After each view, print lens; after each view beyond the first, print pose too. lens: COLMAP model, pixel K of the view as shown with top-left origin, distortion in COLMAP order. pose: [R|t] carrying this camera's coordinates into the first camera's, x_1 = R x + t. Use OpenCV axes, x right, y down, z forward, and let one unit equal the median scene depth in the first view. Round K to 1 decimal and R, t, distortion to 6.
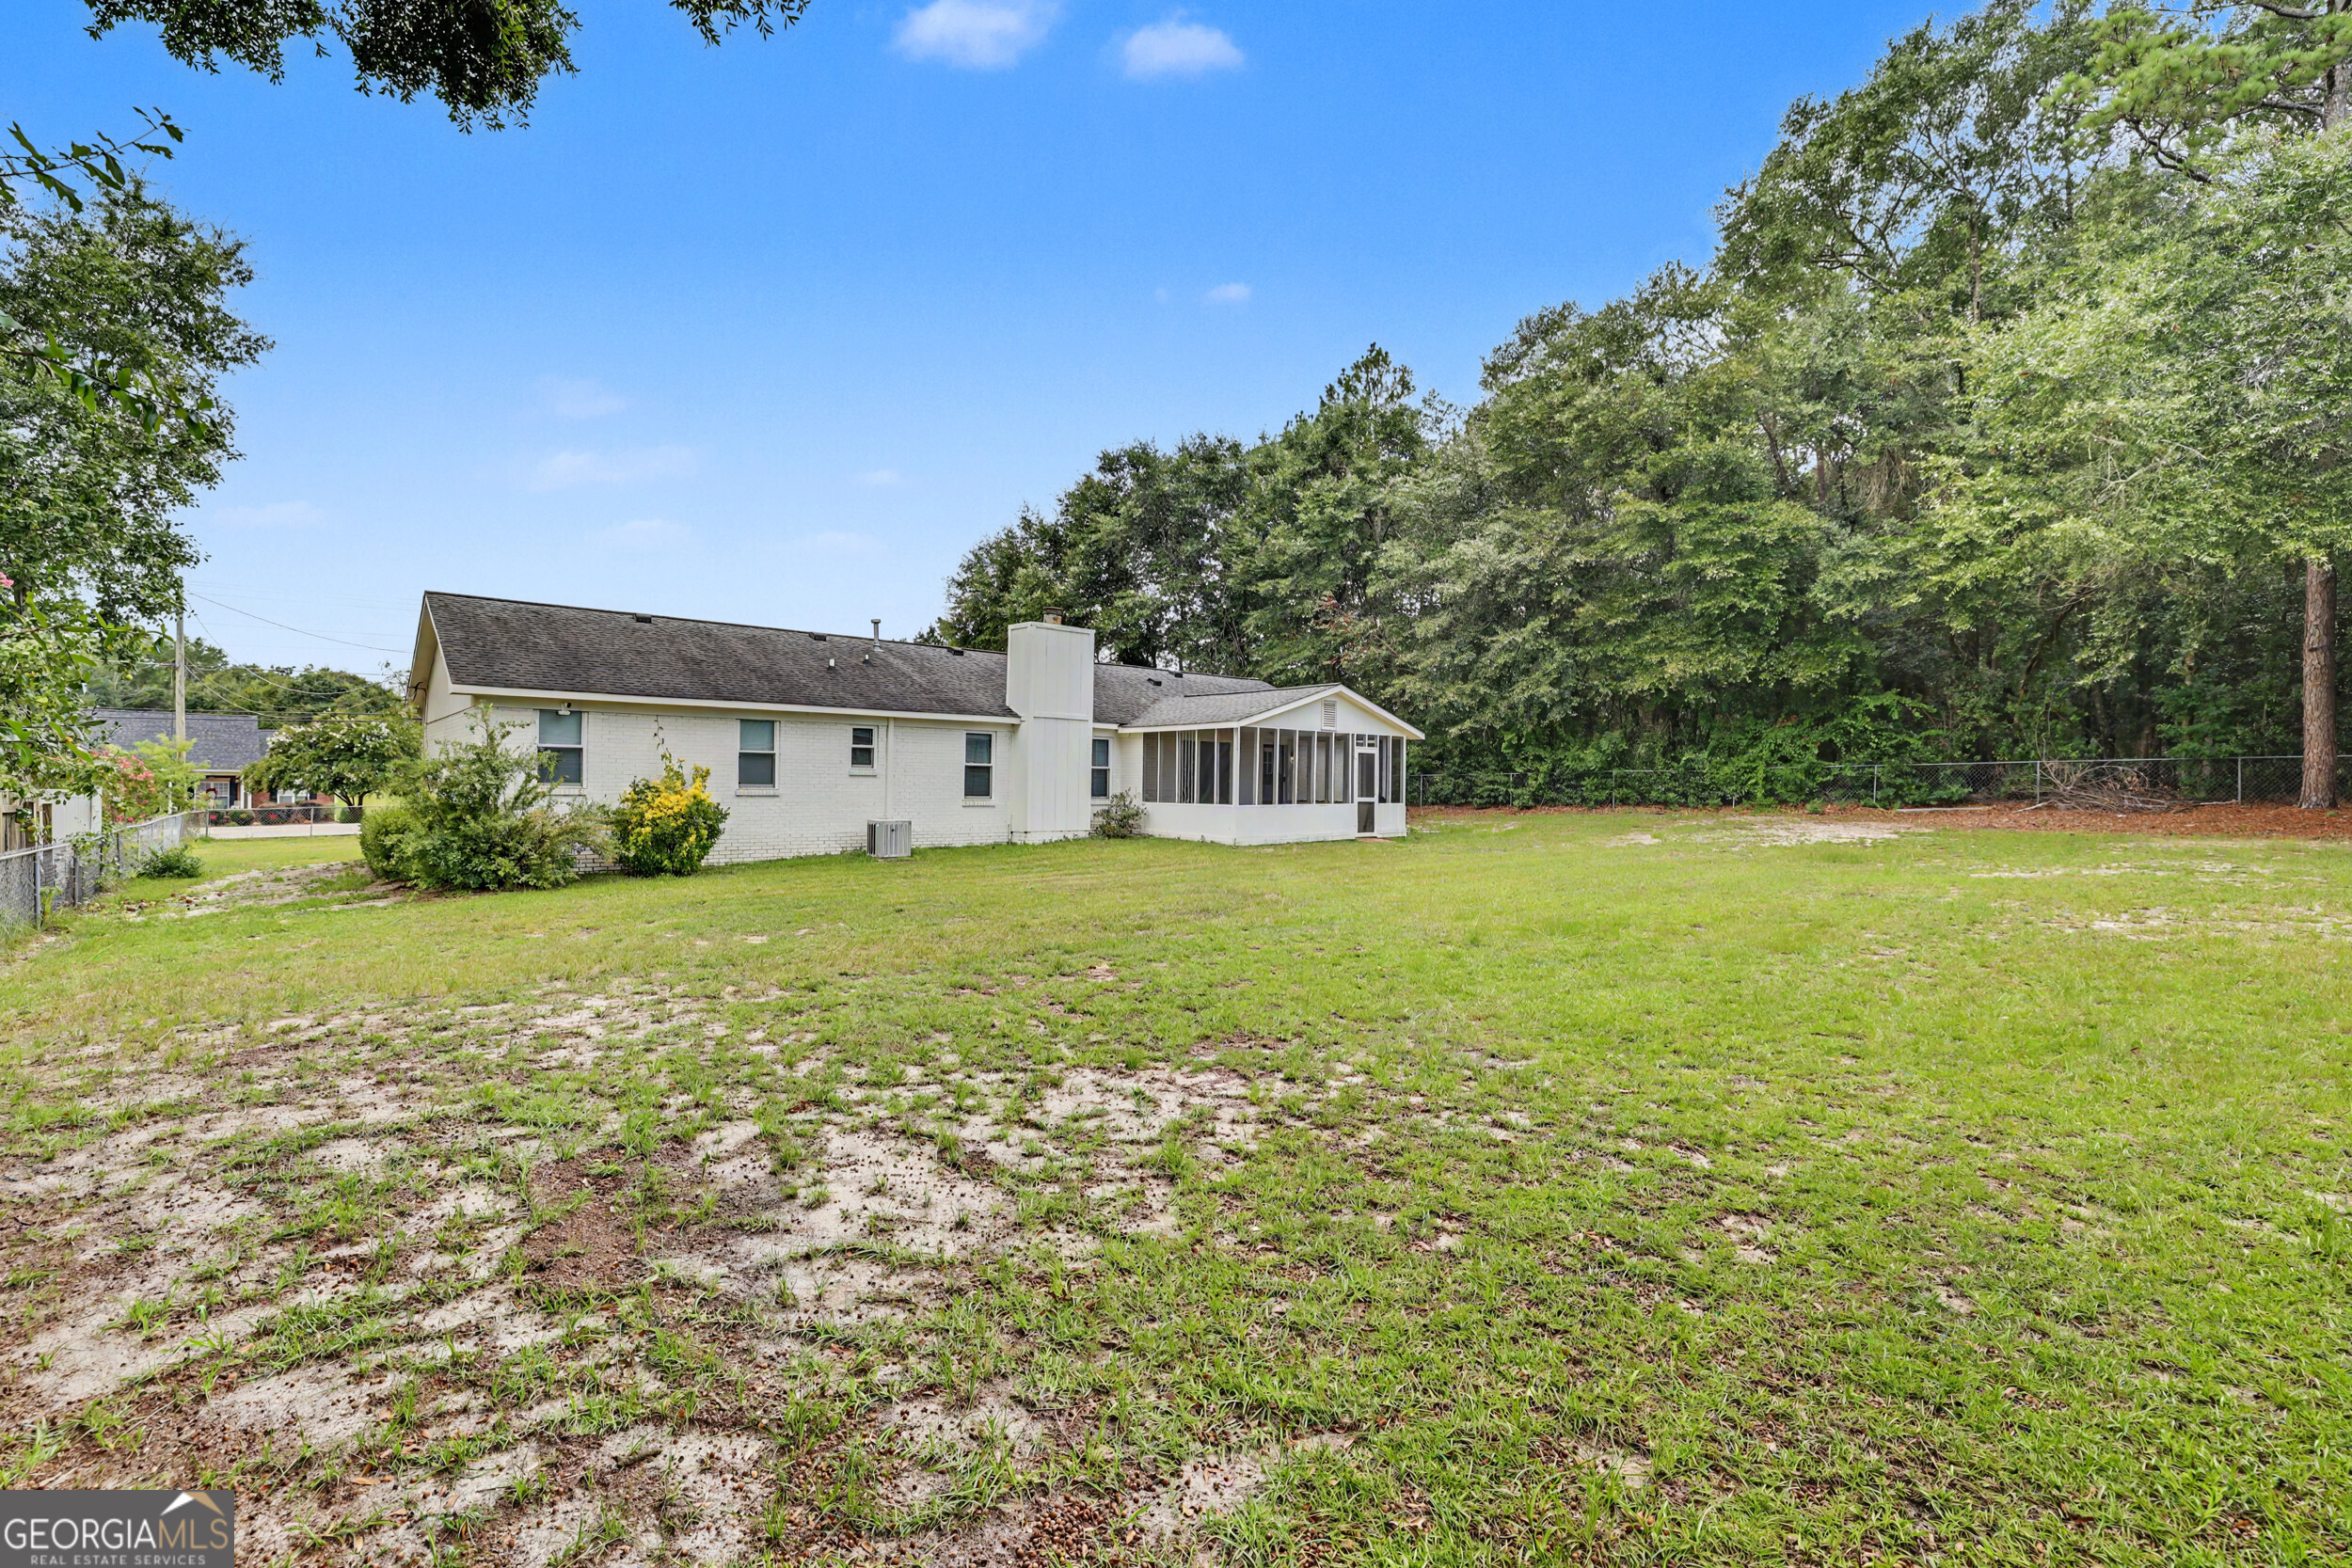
lens RADIAL K [[1026.3, 0, 1176.0], [0, 1026.3, 784.0], [0, 0, 1]] dist [-0.054587, 0.020053]
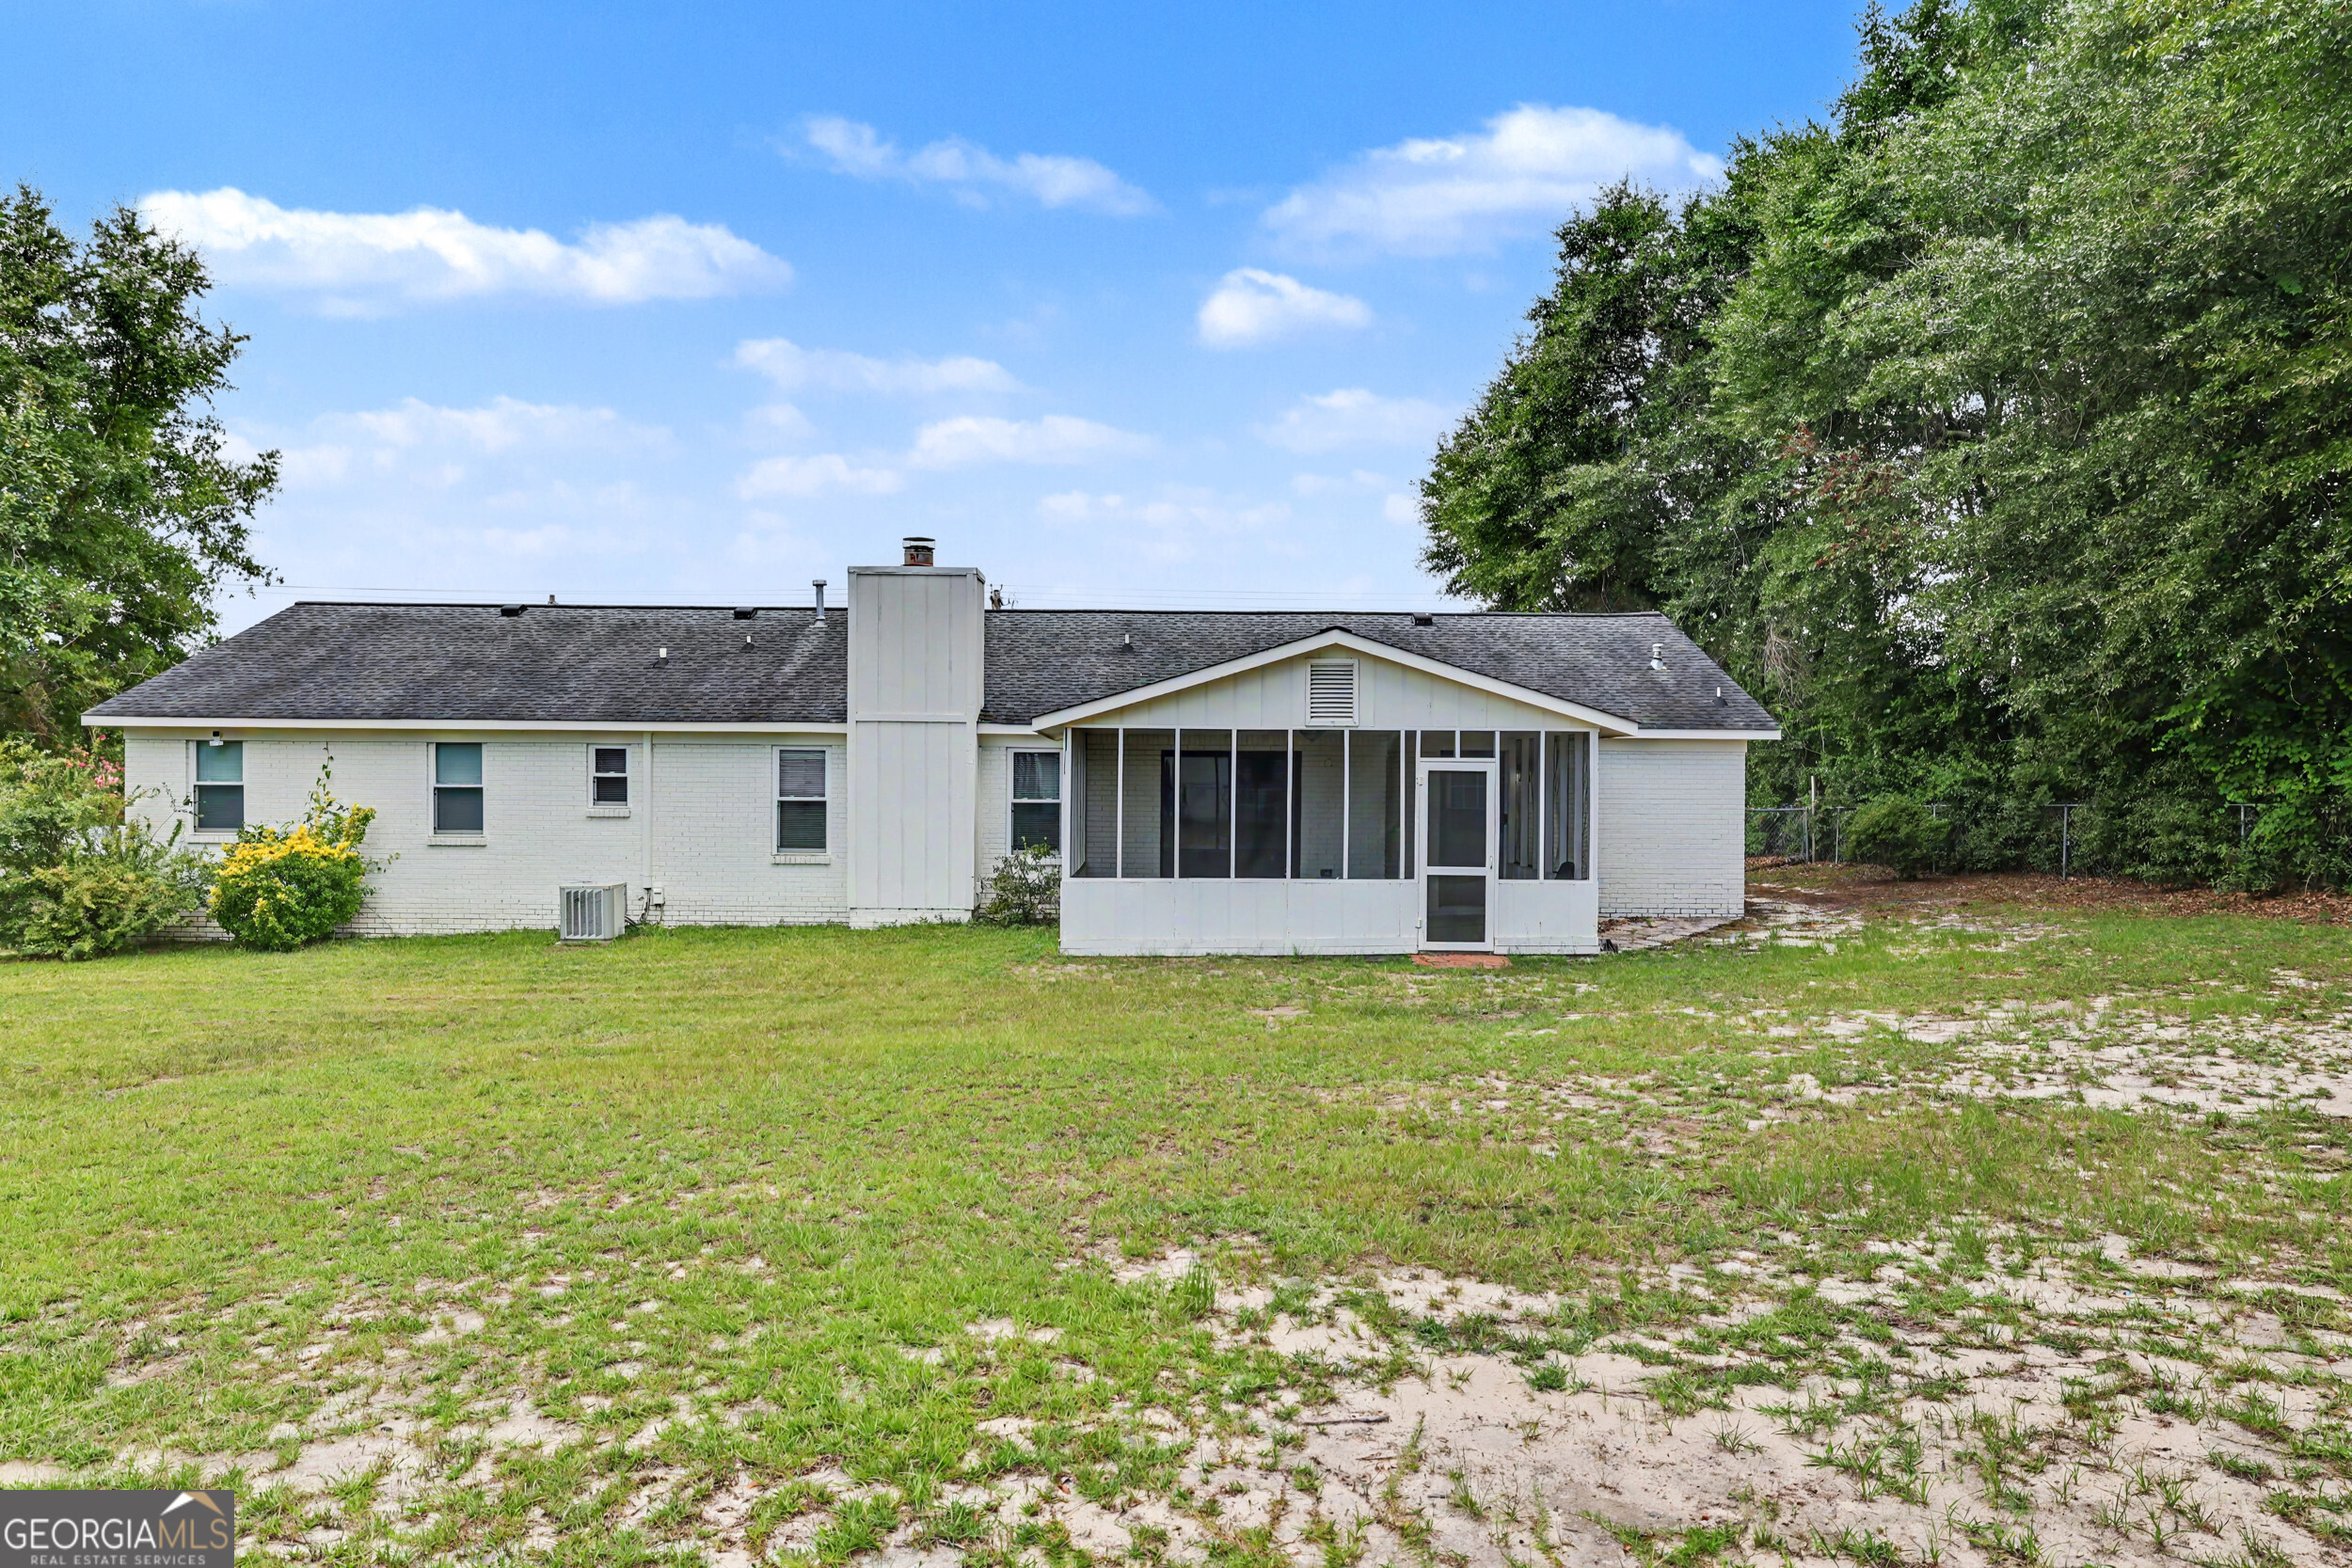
lens RADIAL K [[1499.8, 0, 1176.0], [0, 1499.8, 784.0], [0, 0, 1]] dist [-0.013959, 0.040560]
pose [[0.752649, -0.002507, -0.658418, 0.760202], [0.001329, 0.999996, -0.002288, -0.032545], [0.658421, 0.000847, 0.752649, 0.575083]]
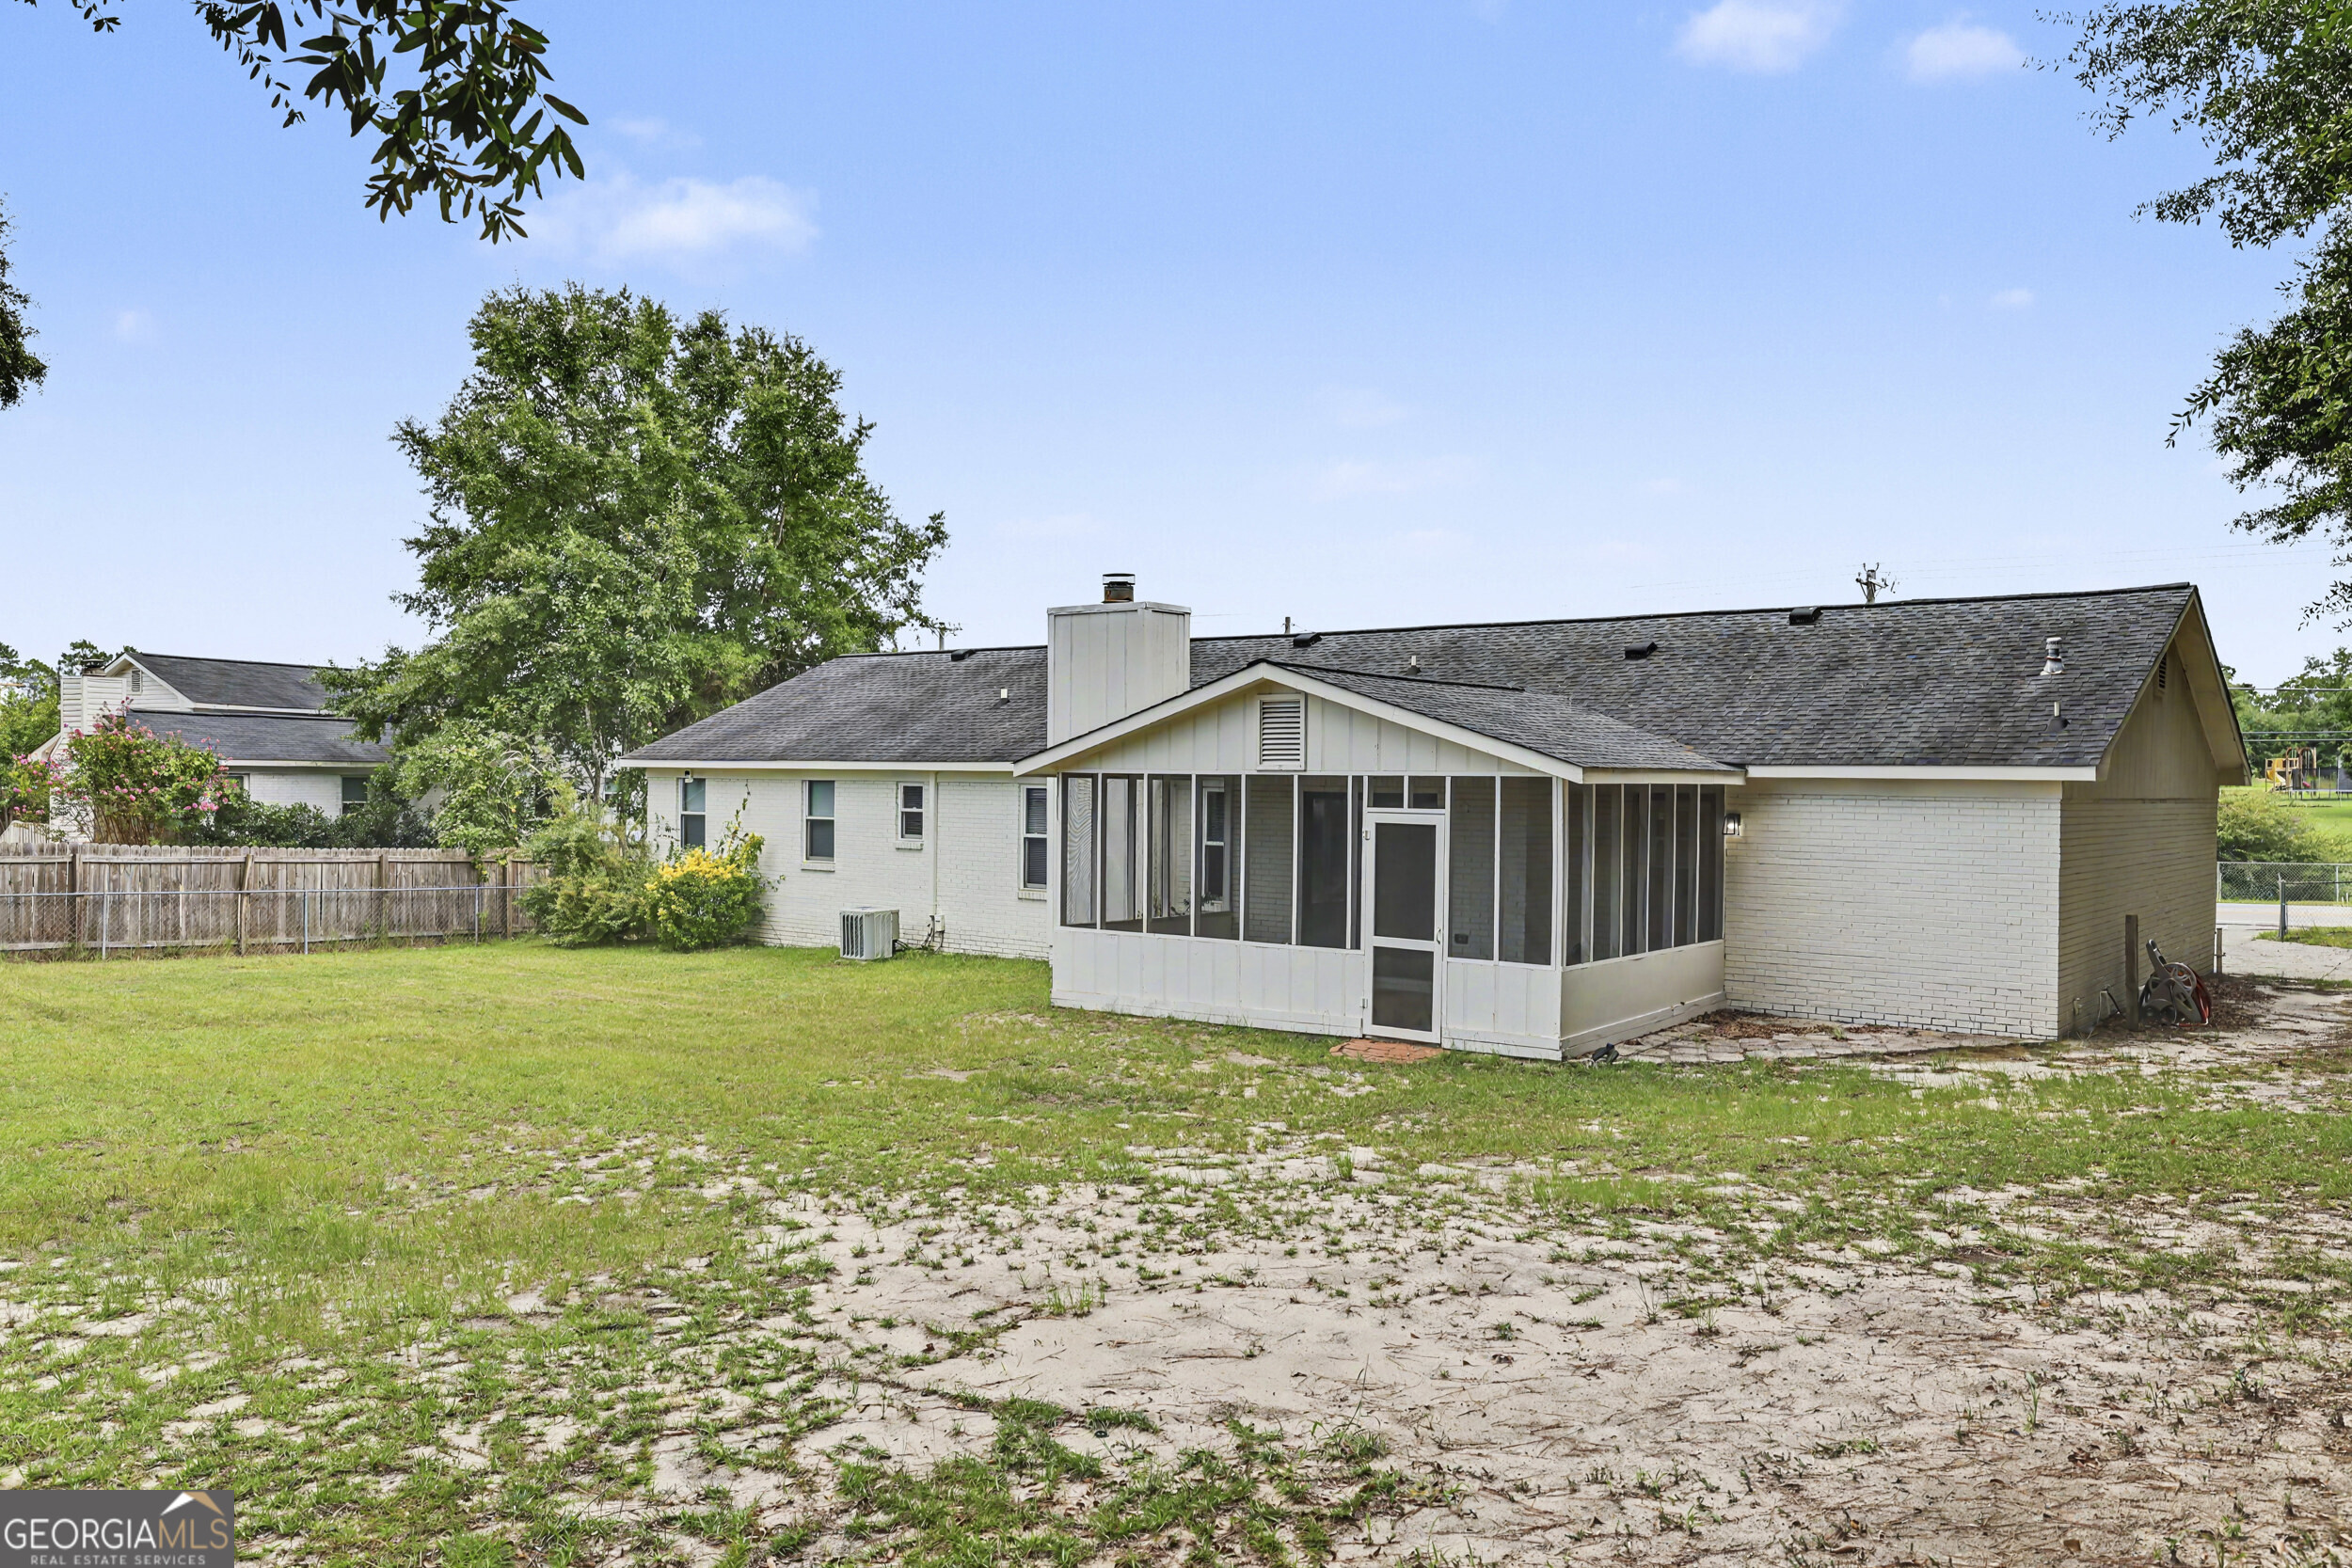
lens RADIAL K [[1763.3, 0, 1131.9], [0, 1763.3, 787.0], [0, 0, 1]] dist [-0.001026, 0.004898]
pose [[0.155884, -0.005748, -0.987759, 1.176392], [-0.010605, 0.999916, -0.007493, -0.054096], [0.987718, 0.011644, 0.155810, 1.124076]]
